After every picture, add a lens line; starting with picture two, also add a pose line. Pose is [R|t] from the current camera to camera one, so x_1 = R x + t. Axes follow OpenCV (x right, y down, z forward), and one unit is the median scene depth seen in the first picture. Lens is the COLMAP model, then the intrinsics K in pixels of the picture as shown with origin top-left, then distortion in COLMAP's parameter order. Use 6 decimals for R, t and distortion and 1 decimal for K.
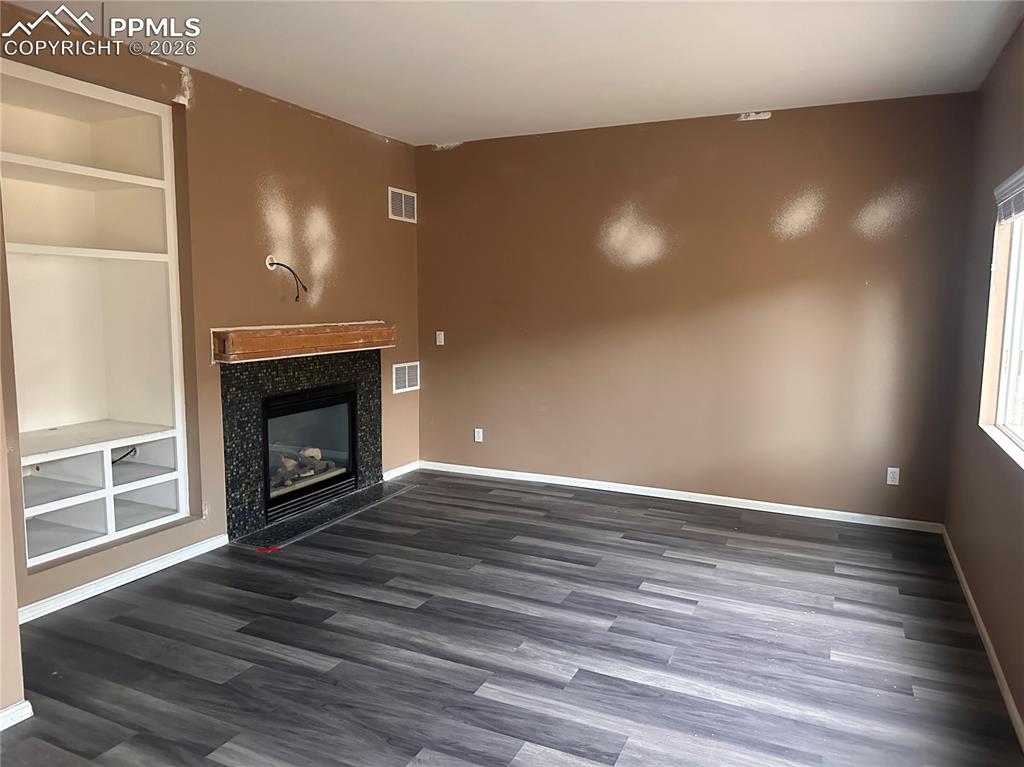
lens RADIAL K [[716.7, 0, 510.5], [0, 716.7, 389.6], [0, 0, 1]] dist [0.088538, -0.112990]
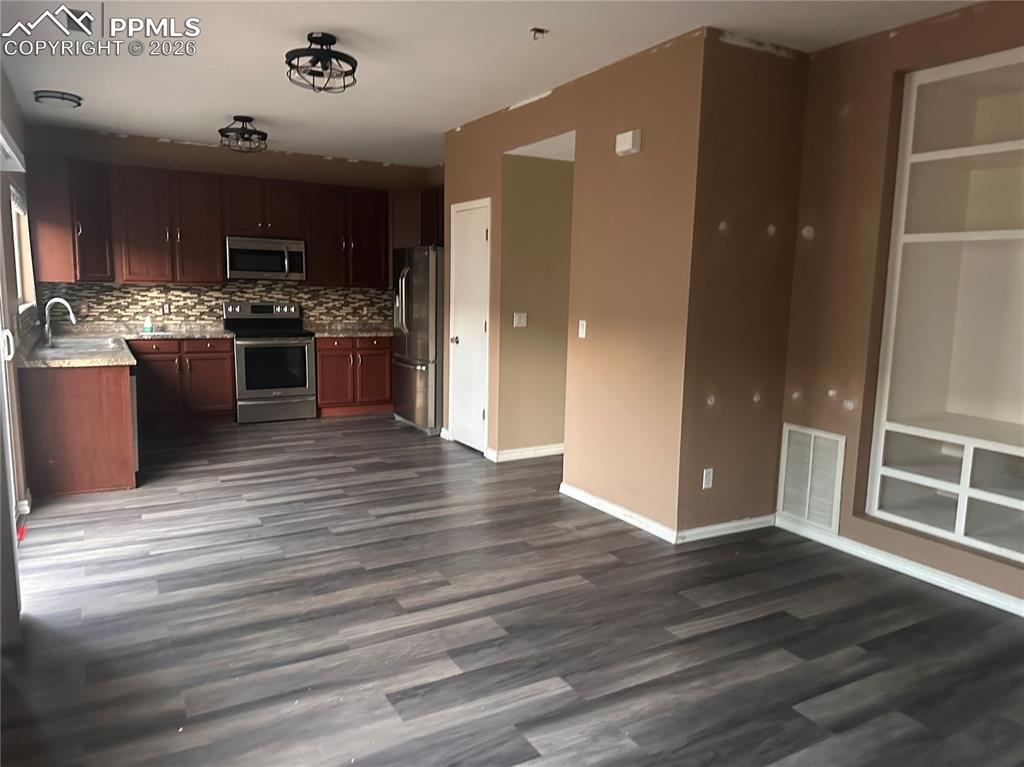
lens RADIAL K [[716.7, 0, 513.7], [0, 716.7, 386.8], [0, 0, 1]] dist [0.088538, -0.112990]
pose [[-0.564124, 0.098649, -0.819776, 0.483234], [-0.129201, 0.970061, 0.205642, -0.097616], [0.815519, 0.221923, -0.534489, 0.900310]]
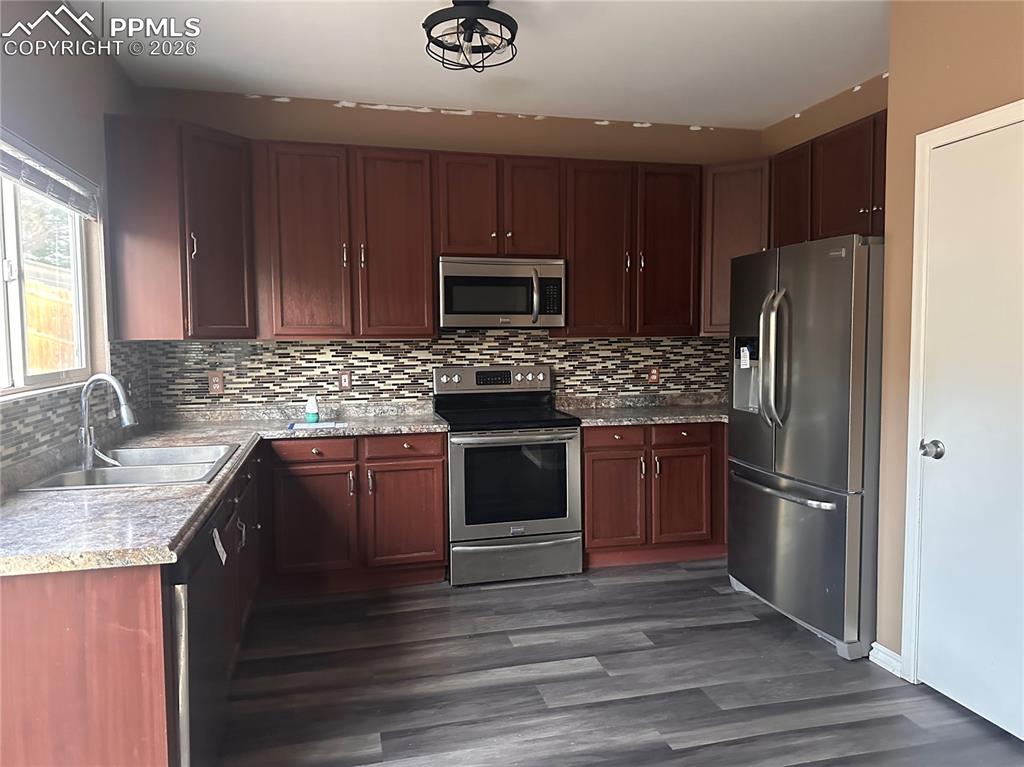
lens RADIAL K [[716.7, 0, 518.3], [0, 716.7, 380.5], [0, 0, 1]] dist [0.088538, -0.112990]
pose [[-0.767988, 0.039353, -0.639254, 0.429352], [-0.078205, 0.984879, 0.154584, -0.086536], [0.635671, 0.168712, -0.753298, 0.824681]]
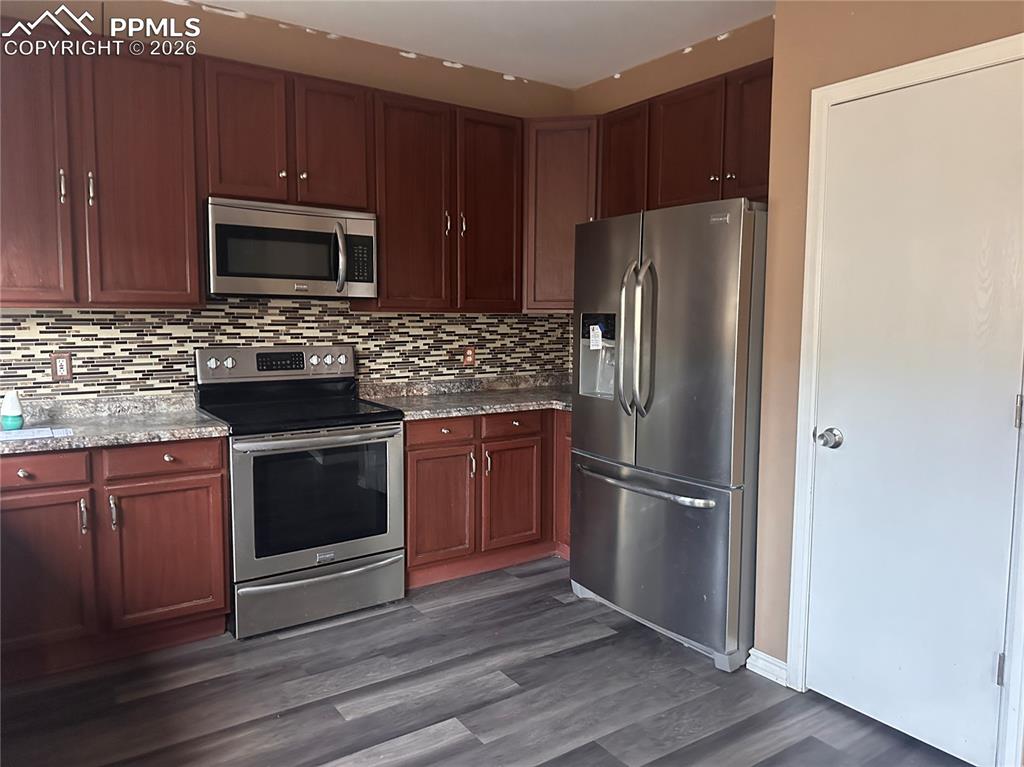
lens RADIAL K [[716.7, 0, 508.0], [0, 716.7, 376.8], [0, 0, 1]] dist [0.088538, -0.112990]
pose [[-0.498919, 0.065176, -0.864195, 0.423053], [-0.119857, 0.982397, 0.143286, -0.083327], [0.858321, 0.175068, -0.482324, 0.803696]]
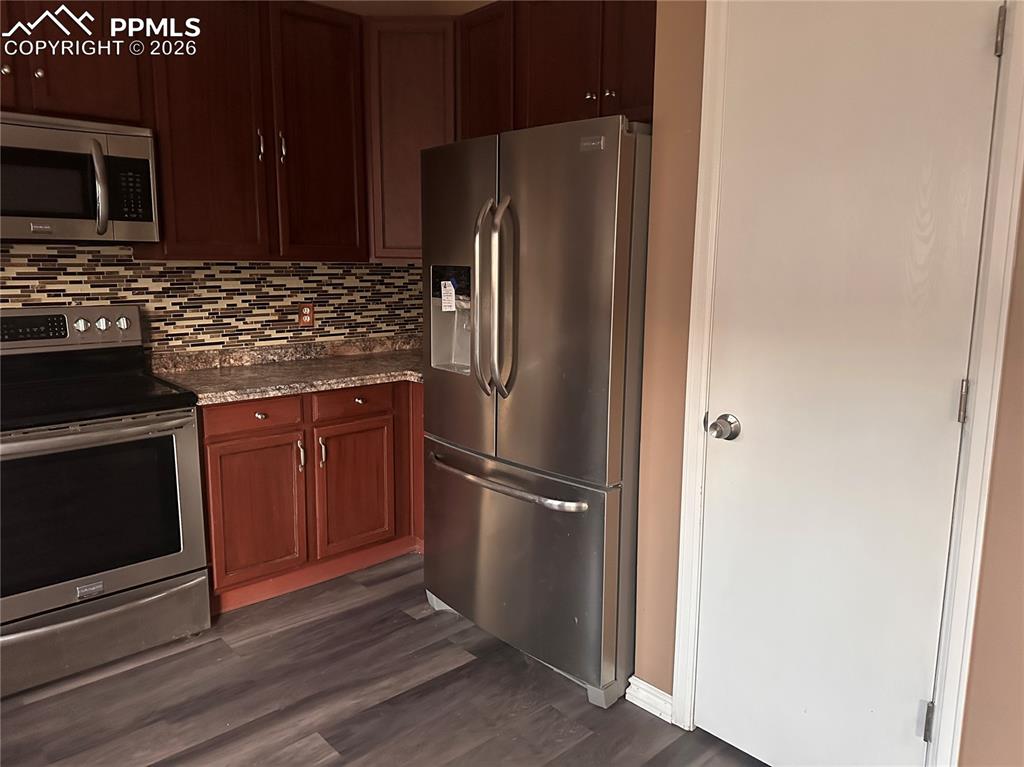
lens RADIAL K [[716.7, 0, 513.6], [0, 716.7, 371.3], [0, 0, 1]] dist [0.088538, -0.112990]
pose [[-0.369346, 0.132682, -0.919771, 0.405214], [-0.129438, 0.972762, 0.192304, -0.083875], [0.920233, 0.190080, -0.342111, 0.801045]]
